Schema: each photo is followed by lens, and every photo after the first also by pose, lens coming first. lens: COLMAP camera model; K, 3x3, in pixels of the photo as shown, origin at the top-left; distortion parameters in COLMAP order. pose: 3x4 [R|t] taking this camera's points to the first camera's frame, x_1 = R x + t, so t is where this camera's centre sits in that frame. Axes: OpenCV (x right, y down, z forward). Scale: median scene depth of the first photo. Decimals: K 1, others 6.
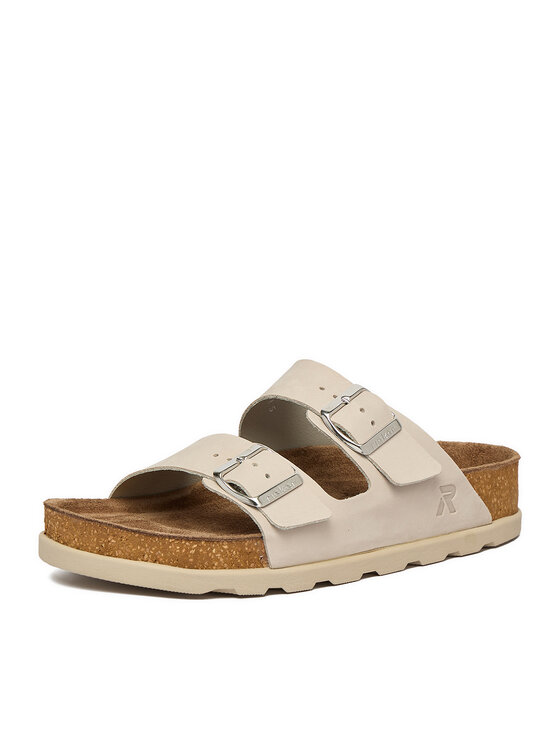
lens RADIAL K [[2194.7, 0, 280.0], [0, 2194.7, 373.0], [0, 0, 1]] dist [-1.209739, -0.312258]
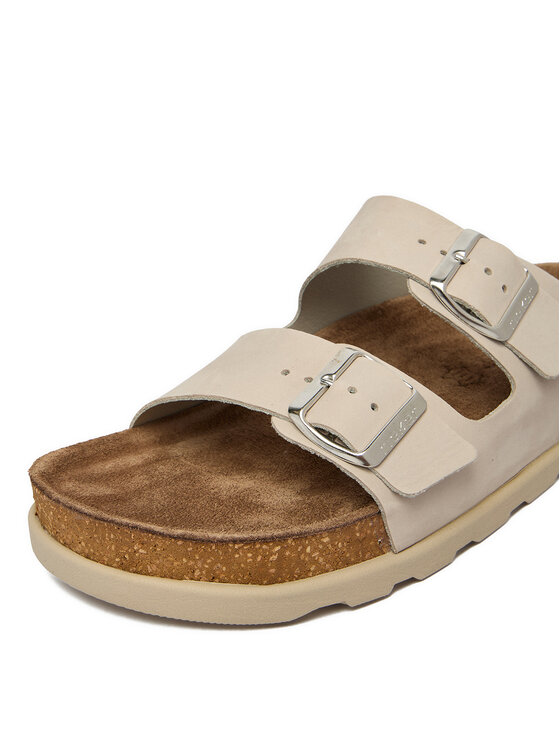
lens RADIAL K [[1041.9, 0, 280.0], [0, 1041.9, 373.0], [0, 0, 1]] dist [-0.113907, -0.002664]
pose [[0.993808, -0.107456, 0.028277, -0.040447], [0.097488, 0.965333, 0.242134, -0.038022], [-0.053316, -0.237878, 0.969831, 0.713337]]
